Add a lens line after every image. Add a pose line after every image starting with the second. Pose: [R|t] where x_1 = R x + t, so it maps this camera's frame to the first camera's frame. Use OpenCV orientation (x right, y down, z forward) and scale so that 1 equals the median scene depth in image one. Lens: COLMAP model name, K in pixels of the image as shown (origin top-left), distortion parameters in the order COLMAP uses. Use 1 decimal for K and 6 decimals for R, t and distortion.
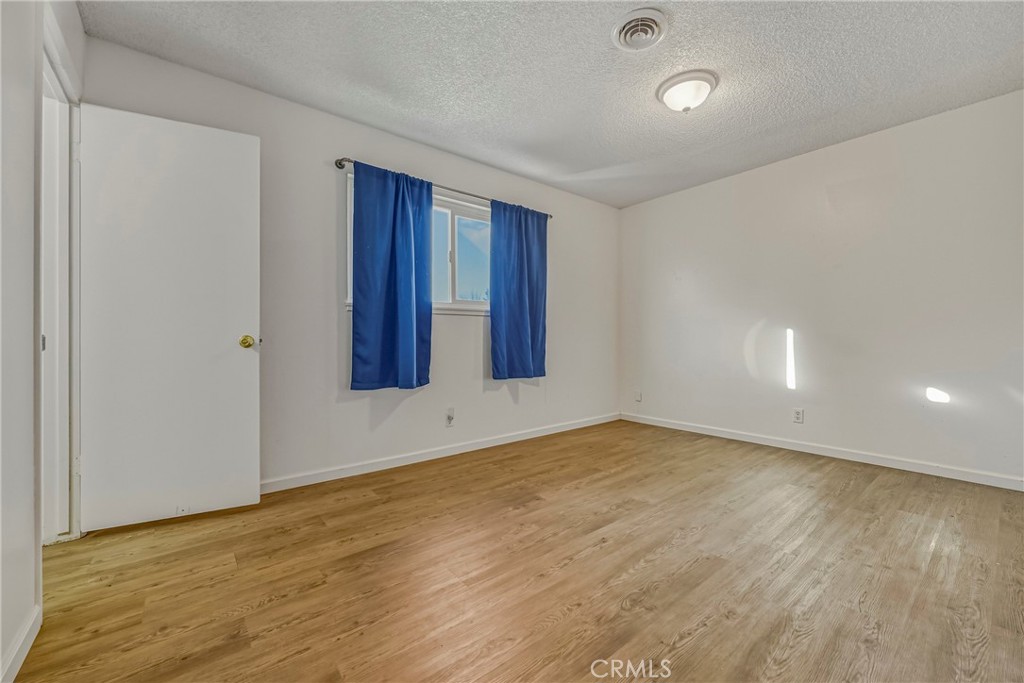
lens RADIAL K [[405.9, 0, 512.0], [0, 405.9, 341.5], [0, 0, 1]] dist [-0.019201, 0.000217]
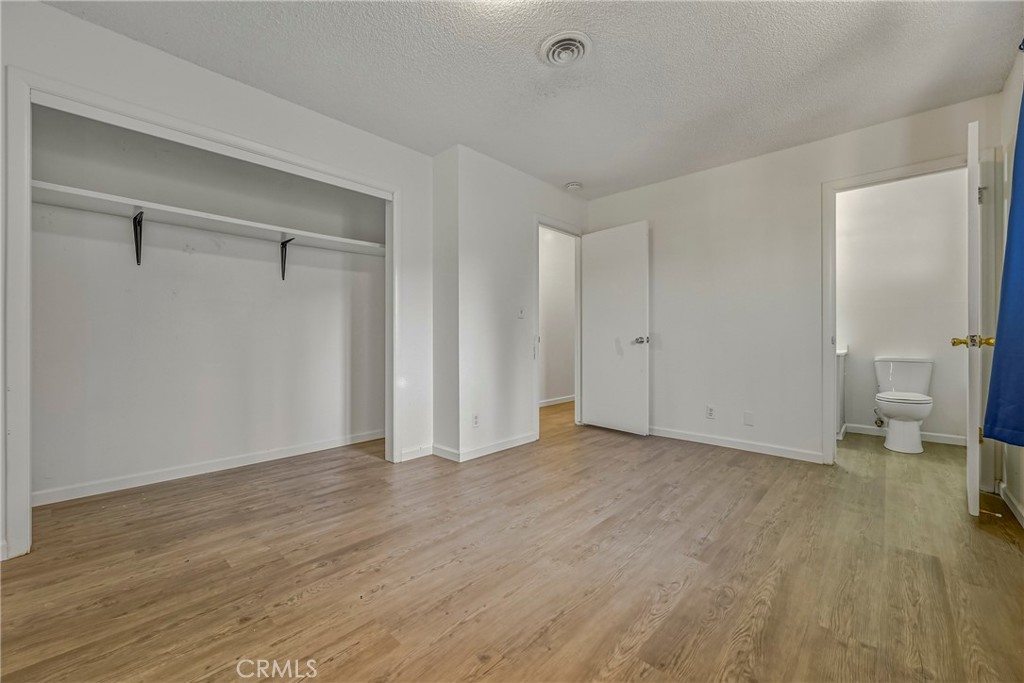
lens RADIAL K [[405.9, 0, 512.0], [0, 405.9, 341.5], [0, 0, 1]] dist [-0.019201, 0.000217]
pose [[-0.990551, 0.007120, -0.136956, 0.534906], [0.005287, 0.999892, 0.013745, -0.016618], [0.137039, 0.012891, -0.990482, 1.807811]]
